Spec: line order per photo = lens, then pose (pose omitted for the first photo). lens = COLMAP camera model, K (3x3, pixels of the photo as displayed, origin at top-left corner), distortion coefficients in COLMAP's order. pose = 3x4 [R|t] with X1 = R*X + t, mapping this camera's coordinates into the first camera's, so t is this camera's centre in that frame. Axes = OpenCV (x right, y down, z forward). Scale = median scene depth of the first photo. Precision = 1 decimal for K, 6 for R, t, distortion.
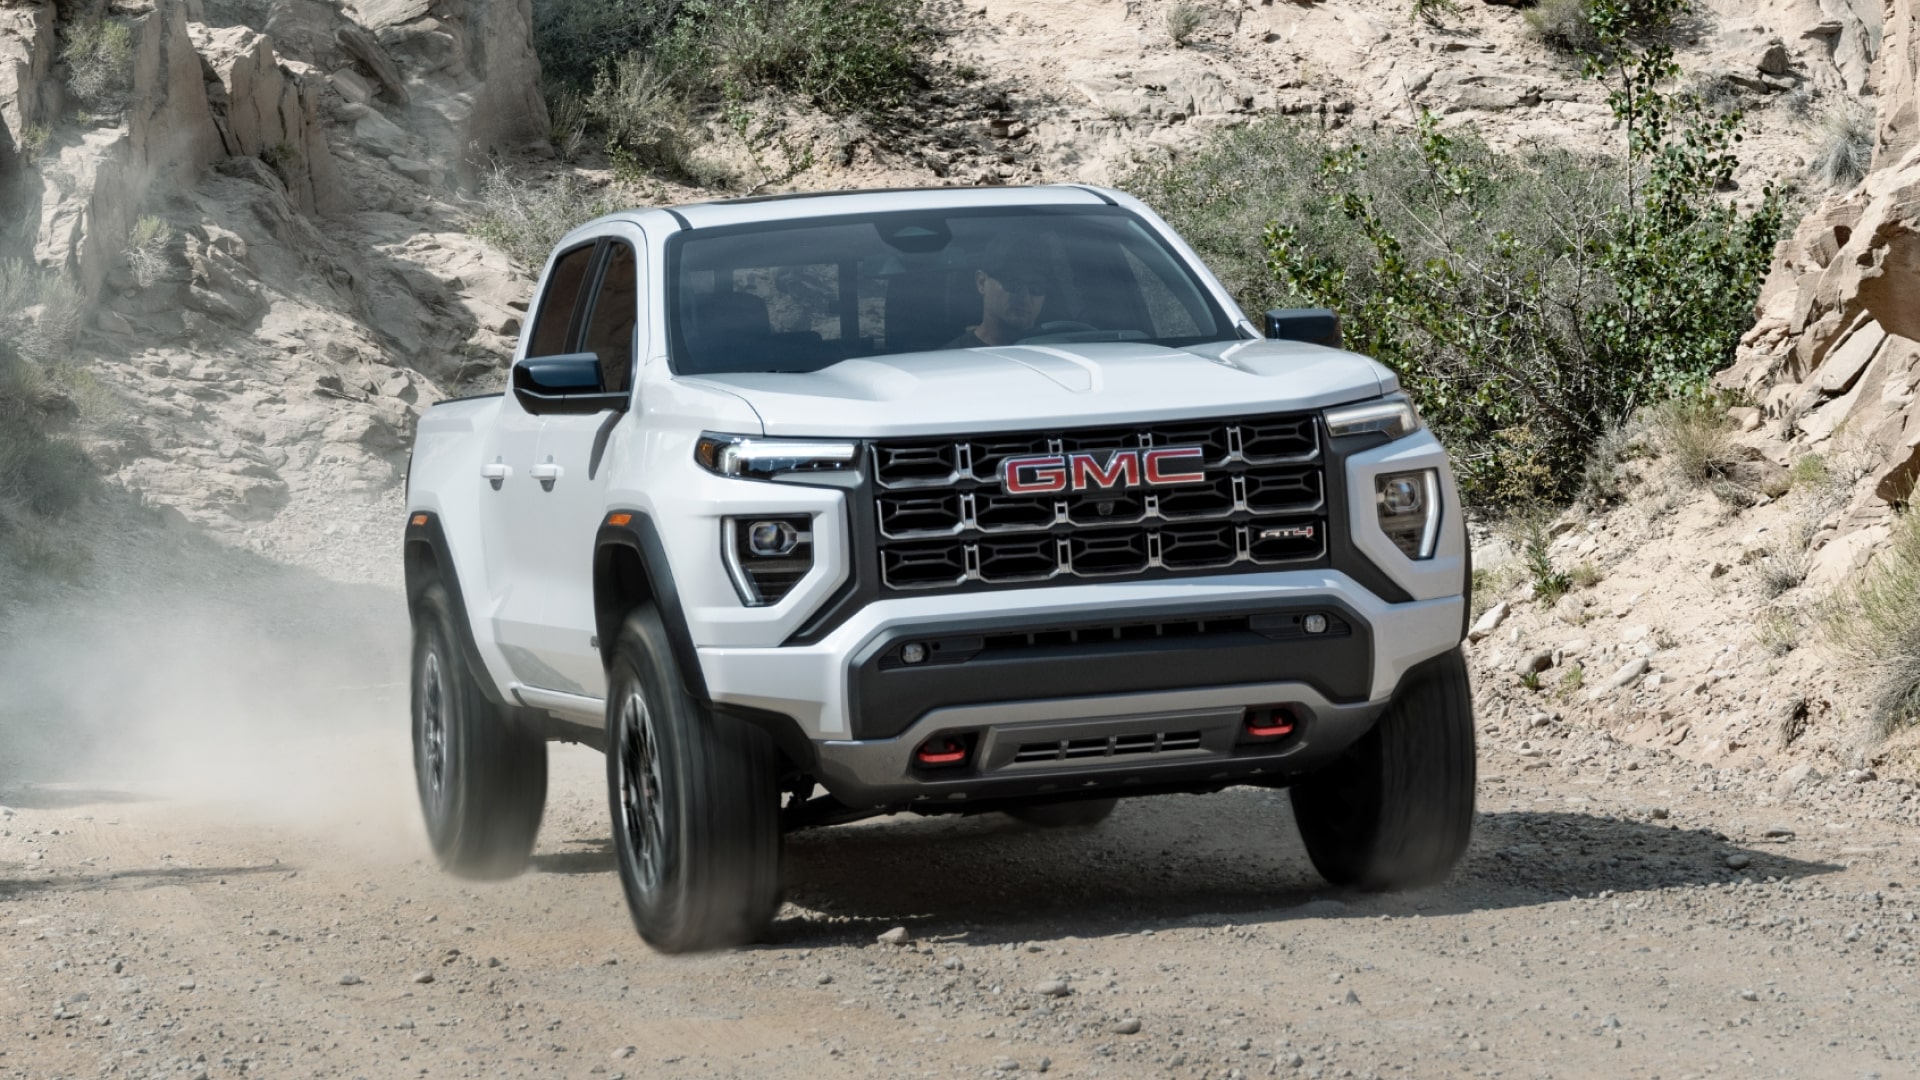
lens RADIAL K [[4079.5, 0, 960.0], [0, 4079.5, 540.0], [0, 0, 1]] dist [0.070025, 0.090971]
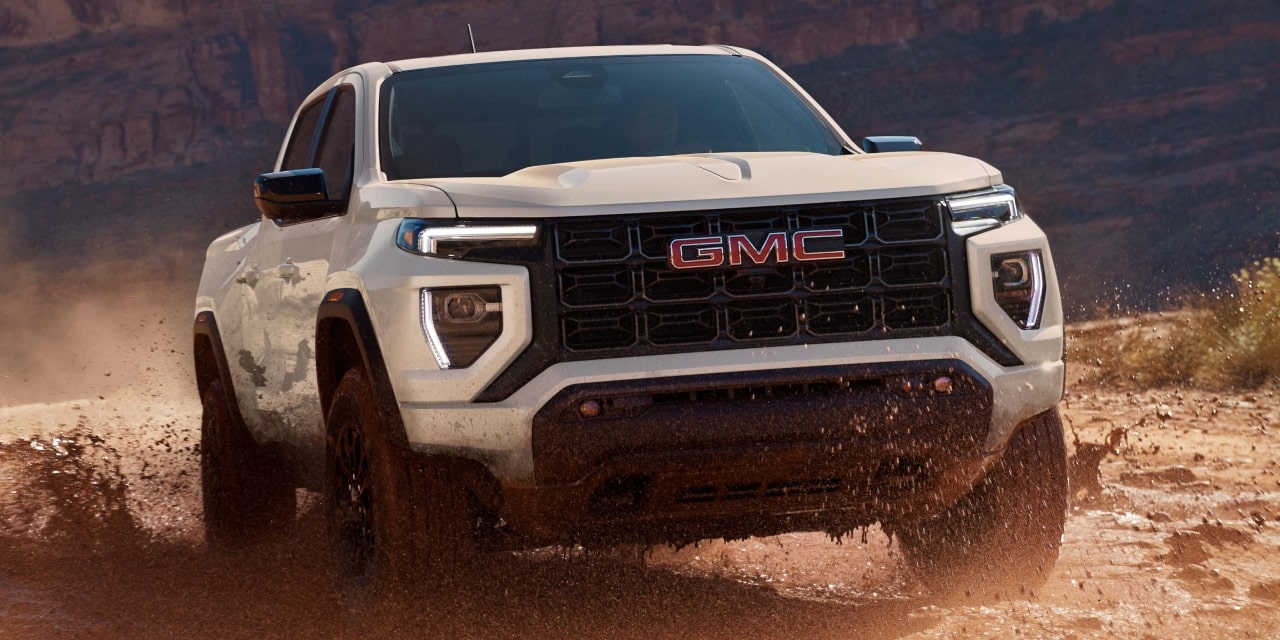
lens RADIAL K [[3119.5, 0, 640.0], [0, 3119.5, 320.0], [0, 0, 1]] dist [0.058574, 0.073397]
pose [[0.999947, 0.000754, 0.010254, -0.006241], [-0.000779, 0.999997, 0.002452, 0.000755], [-0.010252, -0.002460, 0.999944, 0.127709]]
